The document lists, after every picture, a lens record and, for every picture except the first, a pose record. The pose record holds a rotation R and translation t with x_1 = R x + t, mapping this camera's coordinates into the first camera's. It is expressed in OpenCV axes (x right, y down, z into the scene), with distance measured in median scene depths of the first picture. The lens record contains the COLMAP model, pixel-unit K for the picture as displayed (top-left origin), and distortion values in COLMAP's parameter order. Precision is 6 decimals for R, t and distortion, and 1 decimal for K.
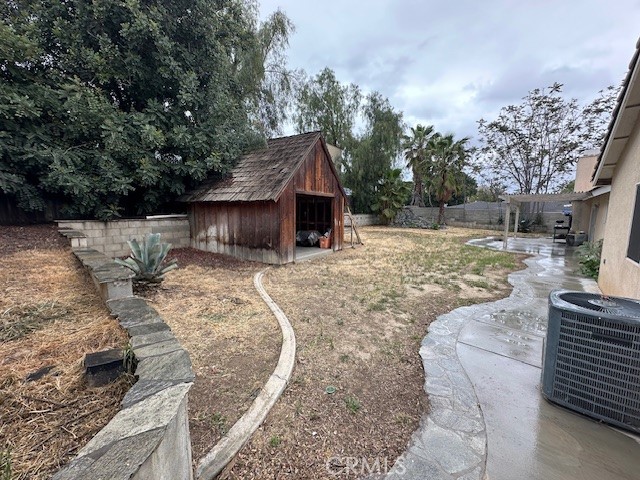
lens RADIAL K [[258.4, 0, 317.0], [0, 258.4, 239.7], [0, 0, 1]] dist [-0.002507, 0.000532]
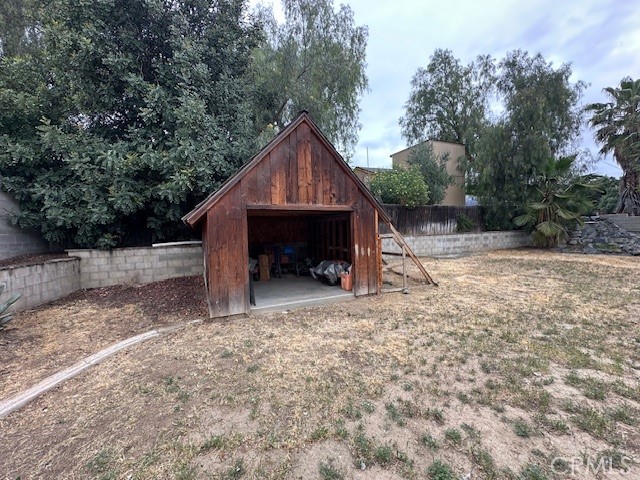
lens RADIAL K [[258.4, 0, 311.0], [0, 258.4, 238.4], [0, 0, 1]] dist [-0.002507, 0.000532]
pose [[0.839443, -0.017538, -0.543164, 0.339551], [-0.026887, 0.996915, -0.073742, -0.049260], [0.542782, 0.076507, 0.836382, 0.448827]]
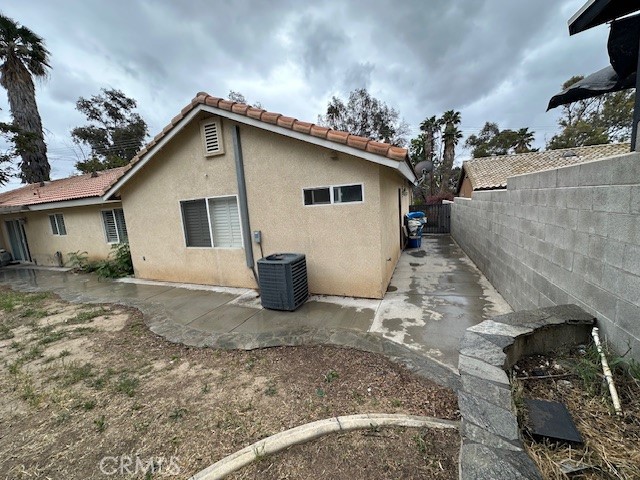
lens RADIAL K [[258.4, 0, 324.4], [0, 258.4, 239.6], [0, 0, 1]] dist [-0.002507, 0.000532]
pose [[-0.355233, -0.126504, 0.926178, -0.242329], [0.173459, 0.964672, 0.198292, -0.062957], [-0.918543, 0.231094, -0.320740, 0.340688]]
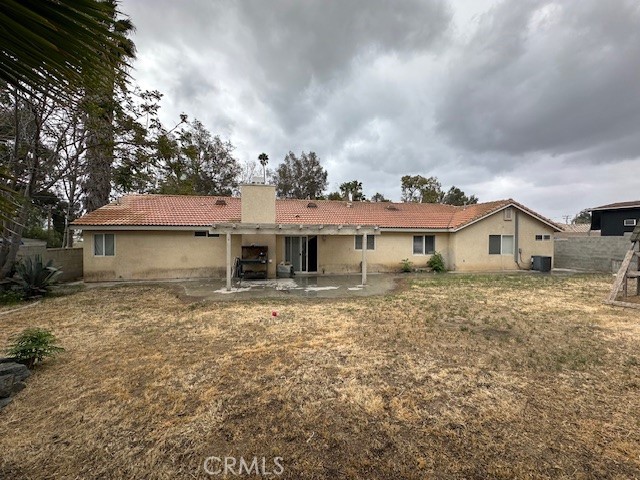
lens RADIAL K [[258.4, 0, 311.9], [0, 258.4, 236.8], [0, 0, 1]] dist [-0.002507, 0.000532]
pose [[-0.813041, -0.013488, 0.582050, 0.531361], [0.057591, 0.992965, 0.103456, -0.323963], [-0.579350, 0.117635, -0.806545, 2.495580]]
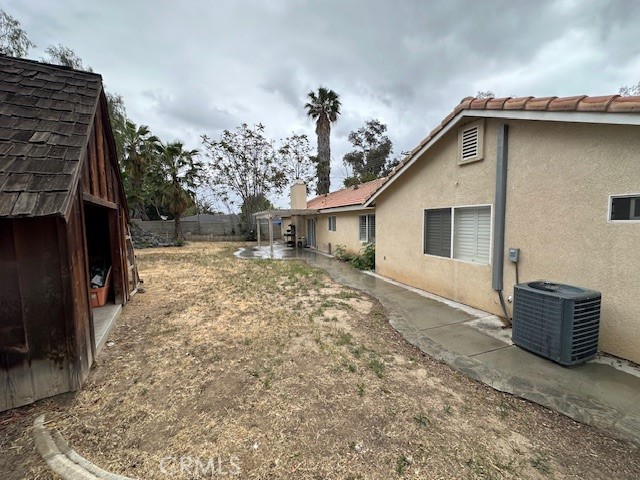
lens RADIAL K [[258.4, 0, 316.1], [0, 258.4, 240.6], [0, 0, 1]] dist [-0.002507, 0.000532]
pose [[0.457840, -0.088418, 0.884627, -0.233263], [0.124723, 0.991590, 0.034558, -0.068989], [-0.880242, 0.094512, 0.465017, 0.391428]]
